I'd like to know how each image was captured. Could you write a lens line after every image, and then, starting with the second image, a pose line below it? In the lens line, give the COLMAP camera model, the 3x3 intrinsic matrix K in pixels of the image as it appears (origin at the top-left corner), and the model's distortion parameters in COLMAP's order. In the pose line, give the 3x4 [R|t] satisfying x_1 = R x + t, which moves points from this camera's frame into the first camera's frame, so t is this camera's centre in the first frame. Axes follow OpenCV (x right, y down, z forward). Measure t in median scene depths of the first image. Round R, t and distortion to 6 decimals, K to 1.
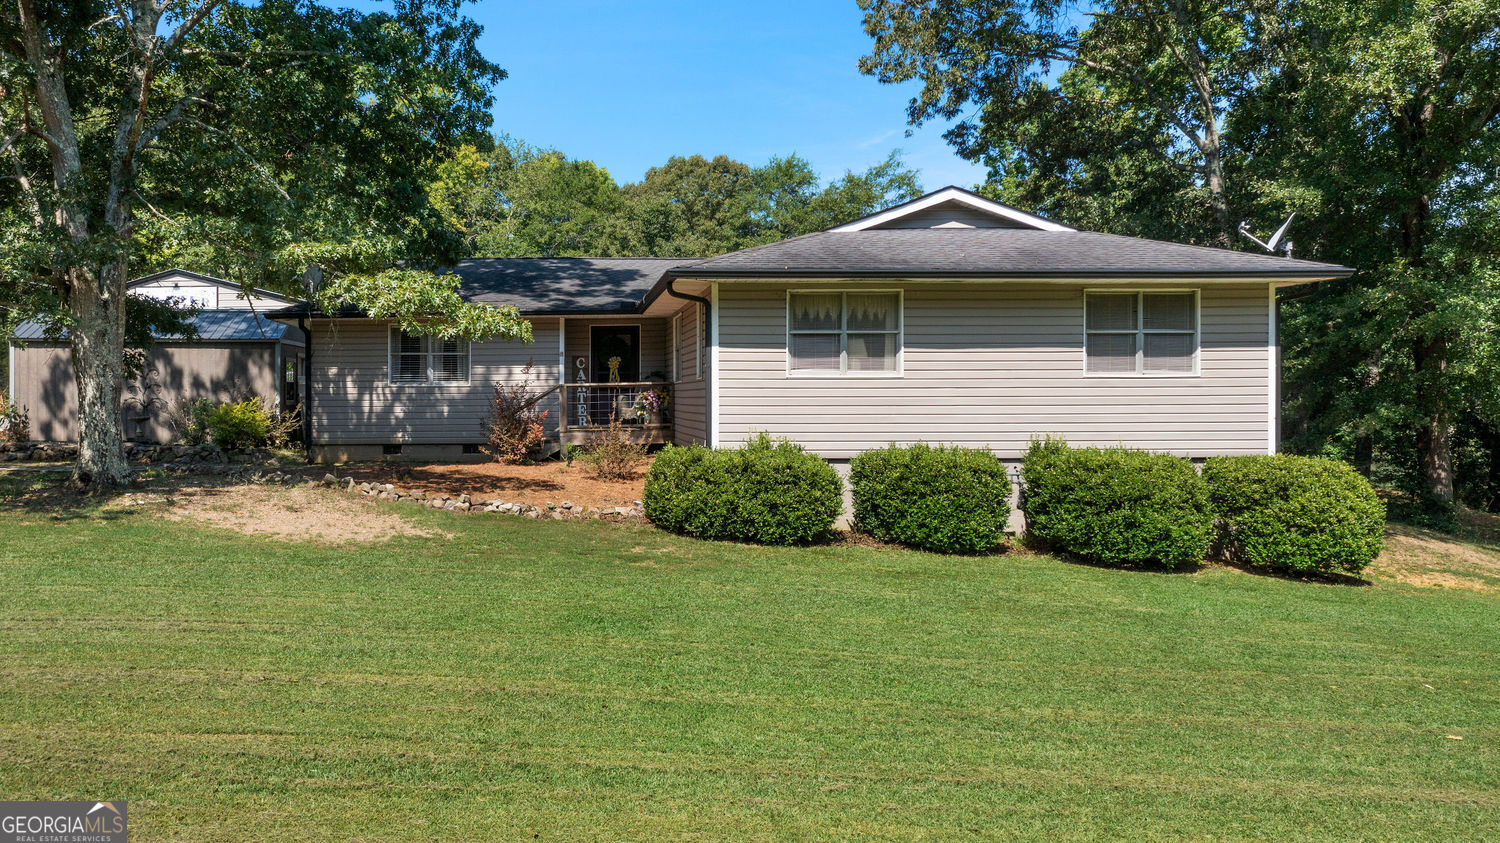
lens RADIAL K [[1280.2, 0, 590.0], [0, 1280.2, 420.1], [0, 0, 1]] dist [-0.010295, -0.001658]
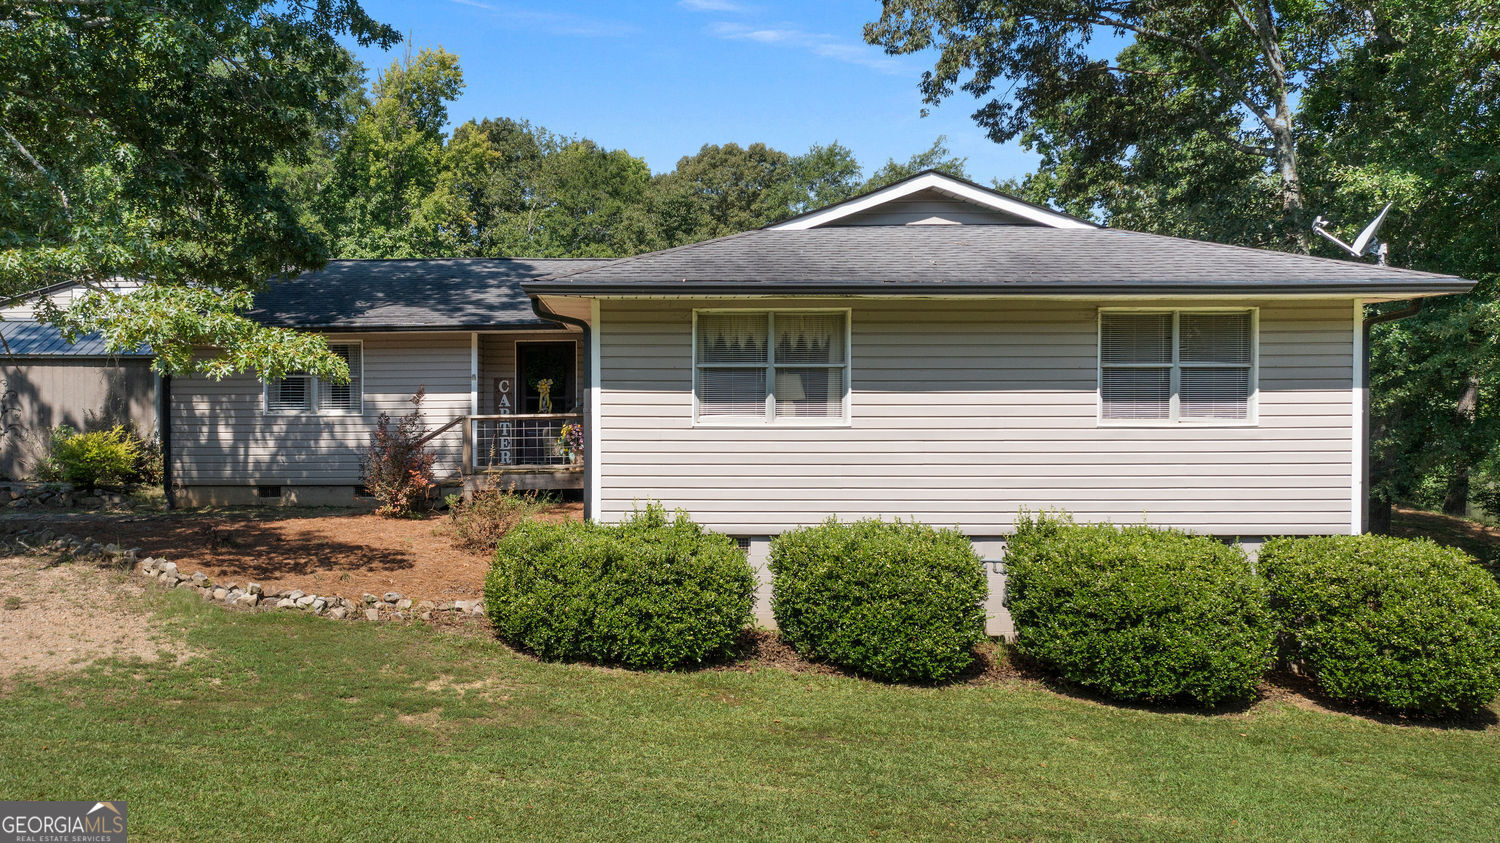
lens RADIAL K [[1291.0, 0, 593.6], [0, 1291.0, 418.6], [0, 0, 1]] dist [-0.009058, -0.002905]
pose [[0.999139, 0.004362, -0.041267, 0.125532], [-0.004196, 0.999983, 0.004106, -0.040228], [0.041284, -0.003929, 0.999140, 0.241905]]
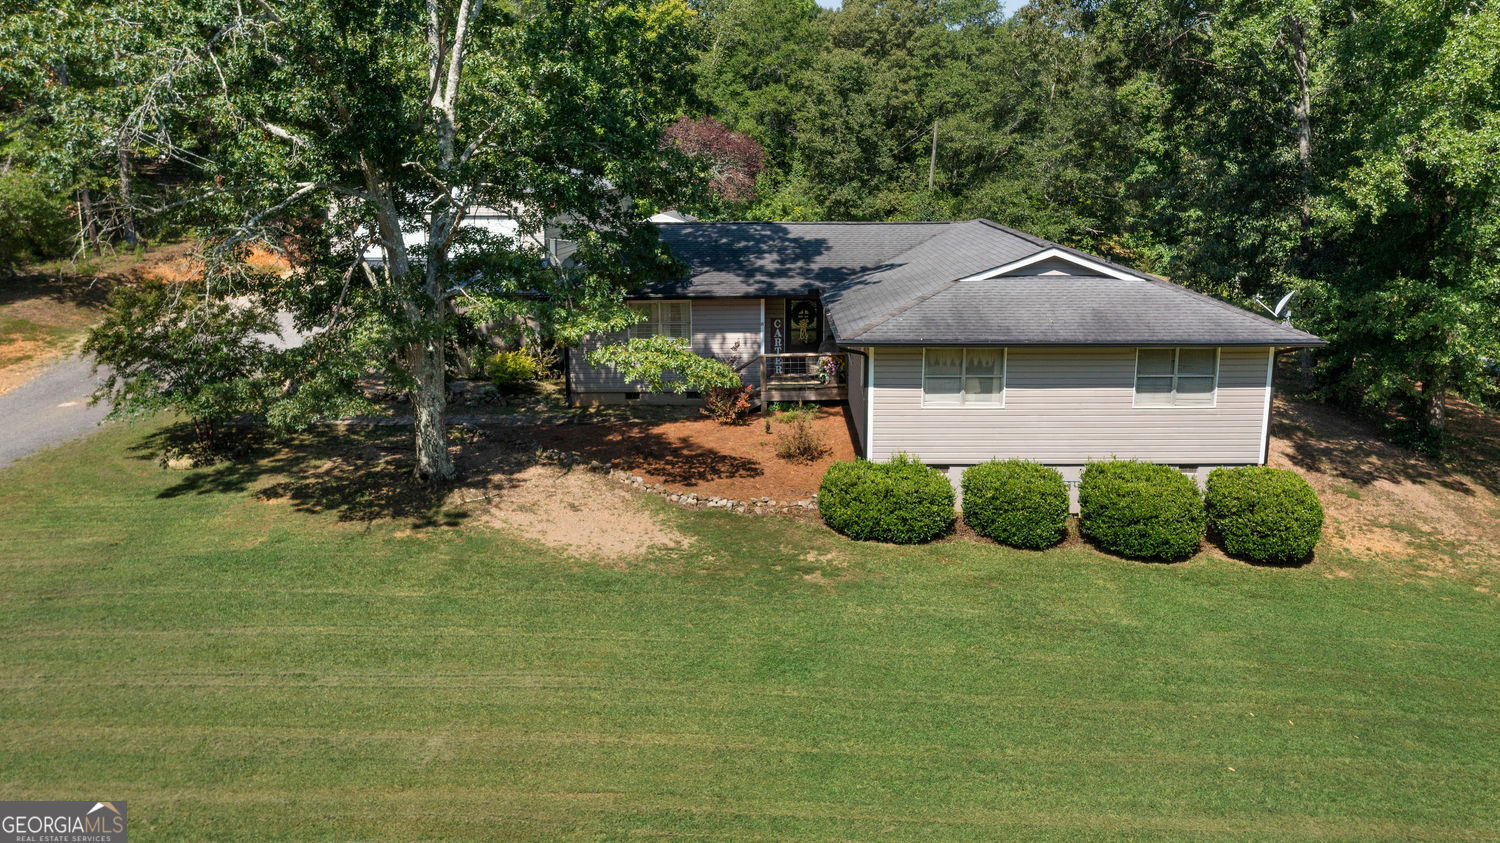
lens RADIAL K [[1188.7, 0, 824.2], [0, 1188.7, 423.1], [0, 0, 1]] dist [0.001182, 0.000267]
pose [[0.999441, 0.012675, 0.030920, 0.005911], [-0.018632, 0.979469, 0.200732, -0.275512], [-0.027741, -0.201196, 0.979158, -0.278980]]
